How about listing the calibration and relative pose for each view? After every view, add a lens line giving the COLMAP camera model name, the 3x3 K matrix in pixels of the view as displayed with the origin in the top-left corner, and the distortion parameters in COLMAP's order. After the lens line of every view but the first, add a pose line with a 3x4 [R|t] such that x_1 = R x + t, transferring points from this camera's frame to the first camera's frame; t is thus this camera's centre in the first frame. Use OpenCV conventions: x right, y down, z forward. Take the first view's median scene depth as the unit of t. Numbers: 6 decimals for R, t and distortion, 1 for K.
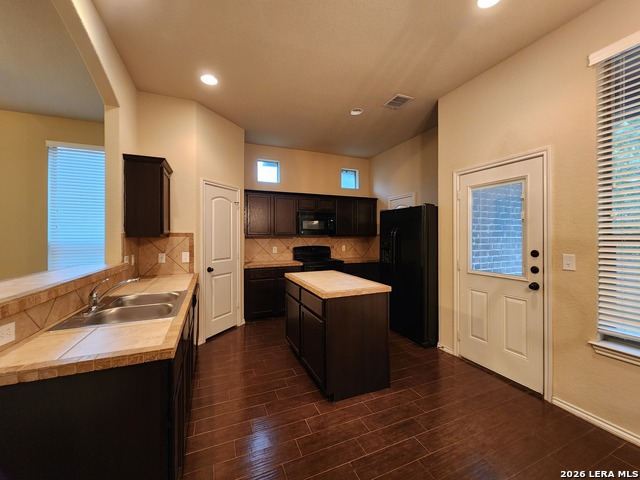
lens RADIAL K [[259.4, 0, 324.5], [0, 259.4, 238.0], [0, 0, 1]] dist [0.006258, -0.004525]
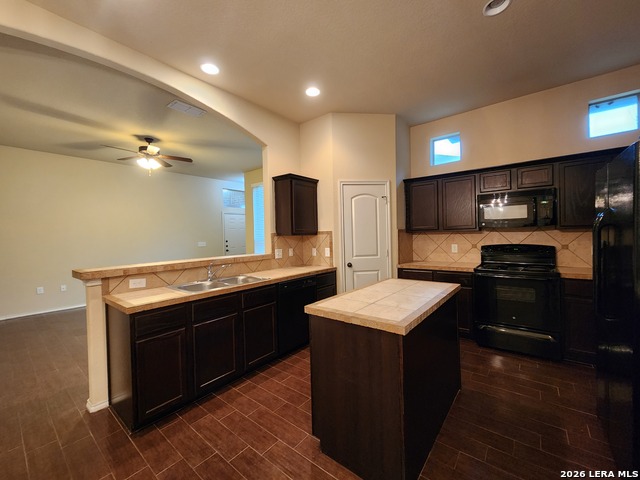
lens RADIAL K [[259.4, 0, 321.5], [0, 259.4, 237.8], [0, 0, 1]] dist [0.006258, -0.004525]
pose [[0.477499, 0.003429, -0.878626, 0.462675], [0.016844, 0.999773, 0.013056, -0.005012], [0.878471, -0.021034, 0.477332, 0.423135]]
